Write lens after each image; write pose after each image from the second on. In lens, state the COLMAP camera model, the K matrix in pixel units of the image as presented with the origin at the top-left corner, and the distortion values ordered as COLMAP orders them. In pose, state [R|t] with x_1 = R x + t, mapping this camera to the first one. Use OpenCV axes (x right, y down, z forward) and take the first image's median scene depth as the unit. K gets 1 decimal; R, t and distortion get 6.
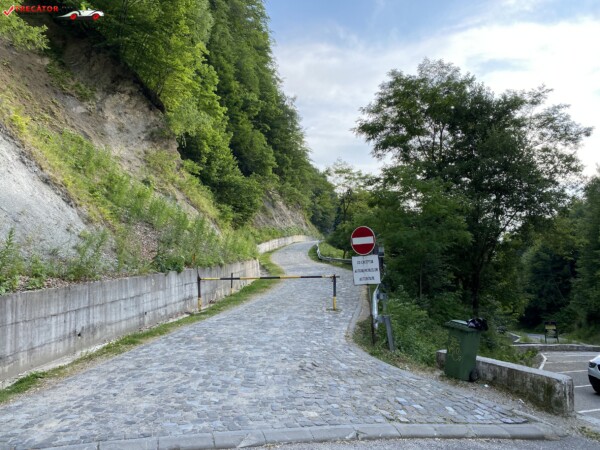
lens RADIAL K [[454.3, 0, 300.1], [0, 454.3, 226.4], [0, 0, 1]] dist [0.003350, -0.000119]
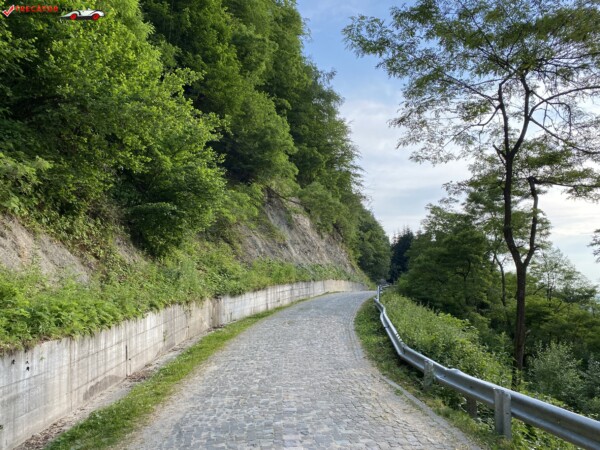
lens RADIAL K [[454.3, 0, 299.4], [0, 454.3, 225.6], [0, 0, 1]] dist [0.003350, -0.000119]
pose [[0.994464, -0.004582, -0.104980, 0.009532], [-0.007589, 0.993308, -0.115246, 0.017315], [0.104805, 0.115405, 0.987774, 0.442939]]
